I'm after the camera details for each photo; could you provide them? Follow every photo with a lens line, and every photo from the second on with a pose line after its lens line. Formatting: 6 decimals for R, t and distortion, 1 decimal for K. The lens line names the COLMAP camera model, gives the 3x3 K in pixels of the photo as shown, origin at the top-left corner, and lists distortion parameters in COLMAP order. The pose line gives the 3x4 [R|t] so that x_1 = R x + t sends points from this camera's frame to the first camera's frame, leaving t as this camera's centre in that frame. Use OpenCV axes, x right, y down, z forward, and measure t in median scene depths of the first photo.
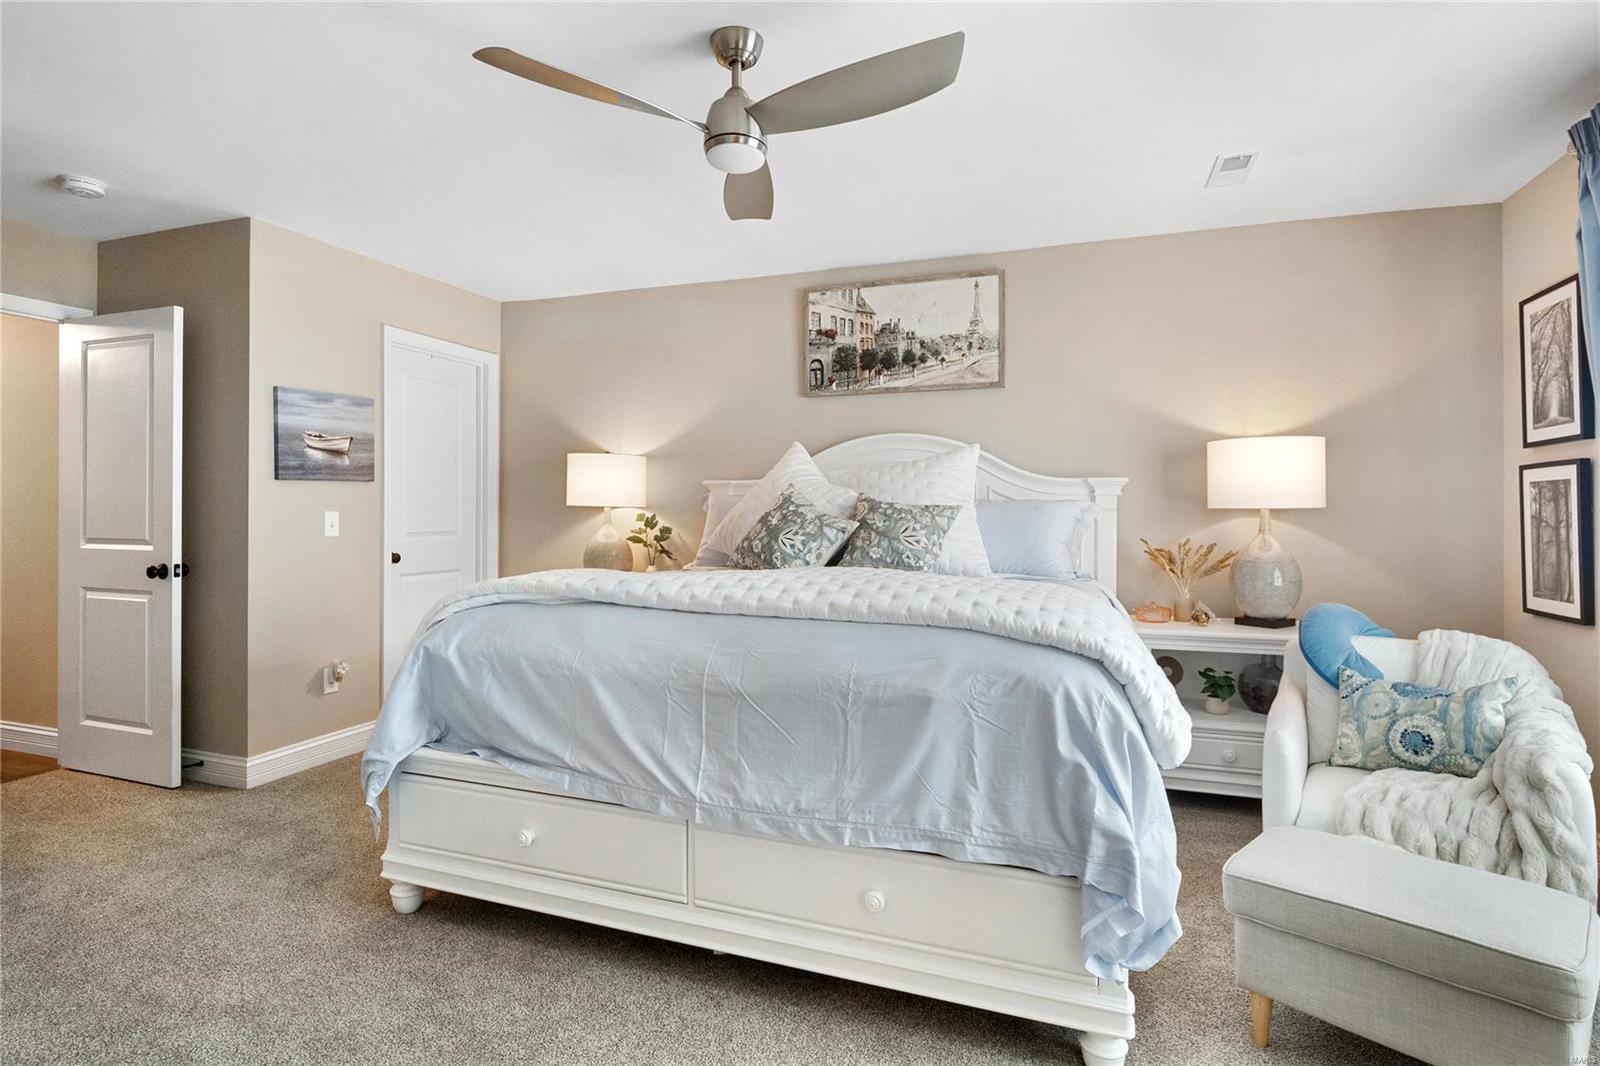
lens RADIAL K [[816.4, 0, 798.8], [0, 816.4, 522.5], [0, 0, 1]] dist [0.001384, -0.000257]
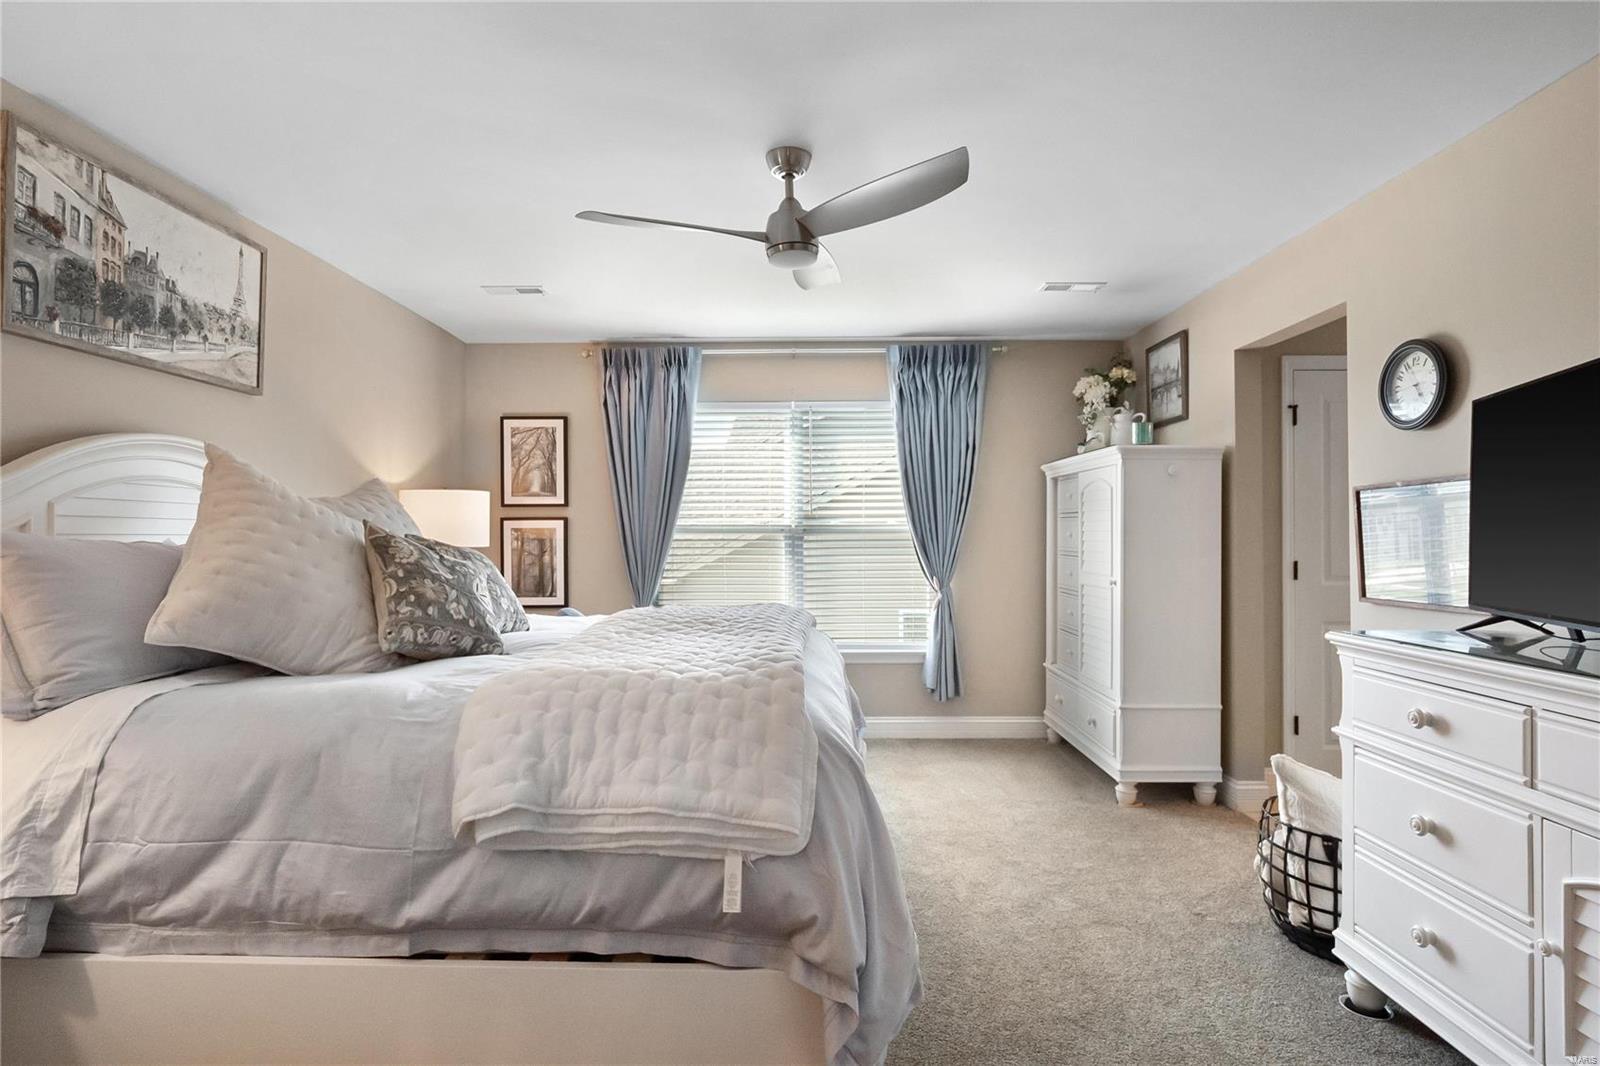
lens RADIAL K [[816.4, 0, 799.3], [0, 816.4, 532.5], [0, 0, 1]] dist [0.001384, -0.000257]
pose [[-0.326190, 0.003435, 0.945298, -0.636278], [0.017367, 0.999846, 0.002359, -0.026091], [-0.945145, 0.017186, -0.326200, 0.740064]]
